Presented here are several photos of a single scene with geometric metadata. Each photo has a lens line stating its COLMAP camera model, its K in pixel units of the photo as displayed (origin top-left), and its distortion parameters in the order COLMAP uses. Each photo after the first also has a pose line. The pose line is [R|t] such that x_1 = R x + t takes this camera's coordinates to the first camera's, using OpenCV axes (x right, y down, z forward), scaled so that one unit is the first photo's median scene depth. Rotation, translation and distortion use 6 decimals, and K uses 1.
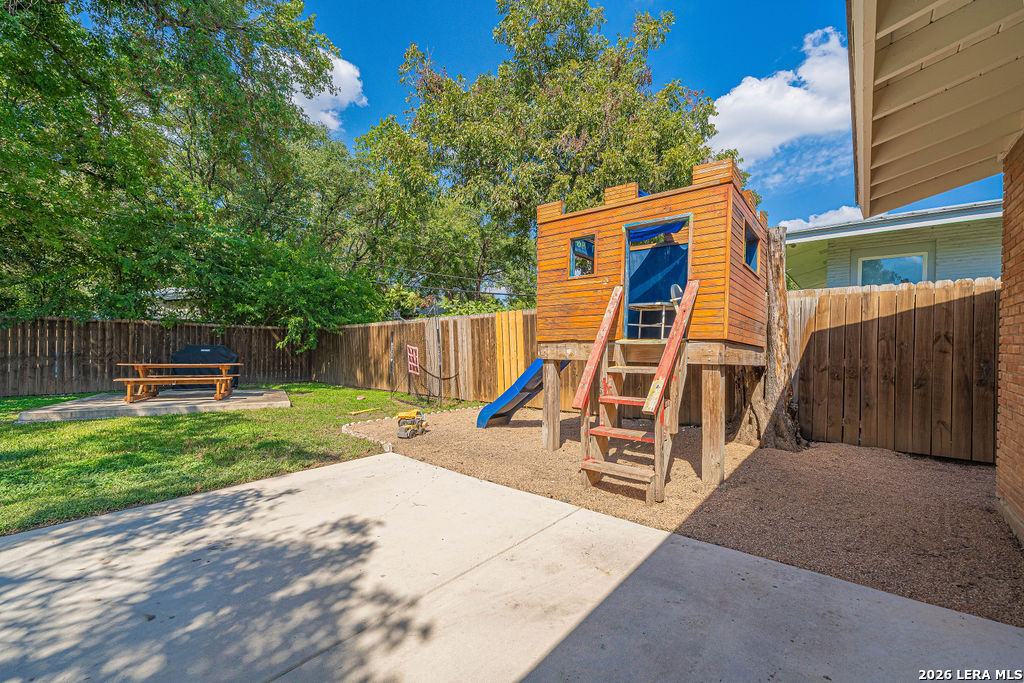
lens RADIAL K [[414.4, 0, 512.0], [0, 414.4, 341.5], [0, 0, 1]] dist [0.000418, 0.000213]
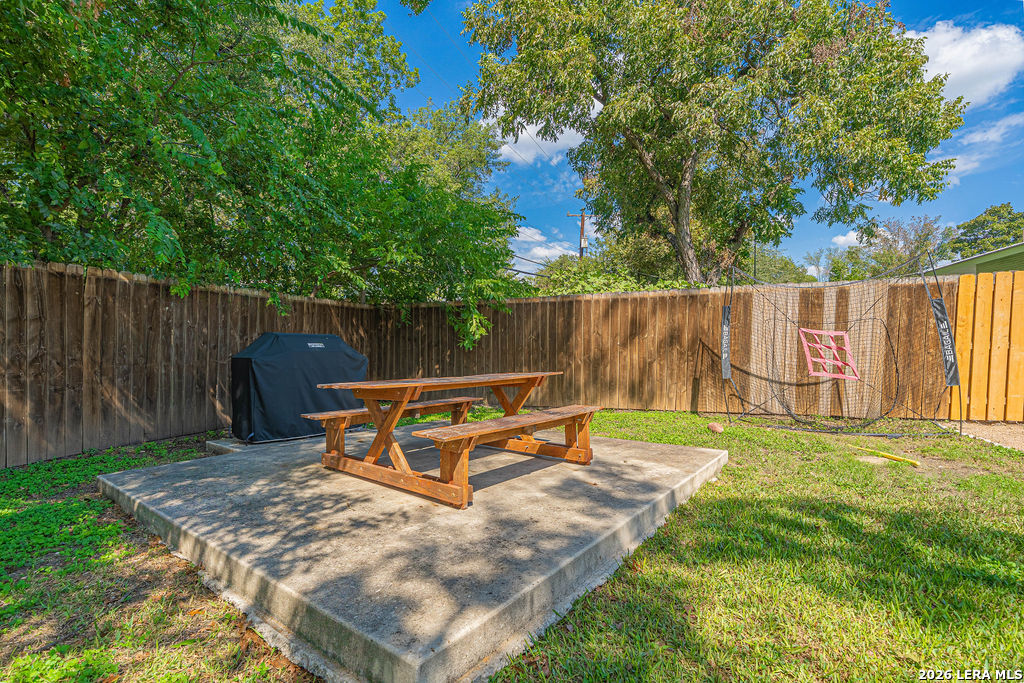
lens RADIAL K [[471.2, 0, 512.0], [0, 471.2, 341.5], [0, 0, 1]] dist [0.000796, 0.000123]
pose [[0.925811, -0.012779, 0.377772, -0.713443], [0.007410, 0.999850, 0.015661, 0.010931], [-0.377915, -0.011700, 0.925766, 0.448622]]
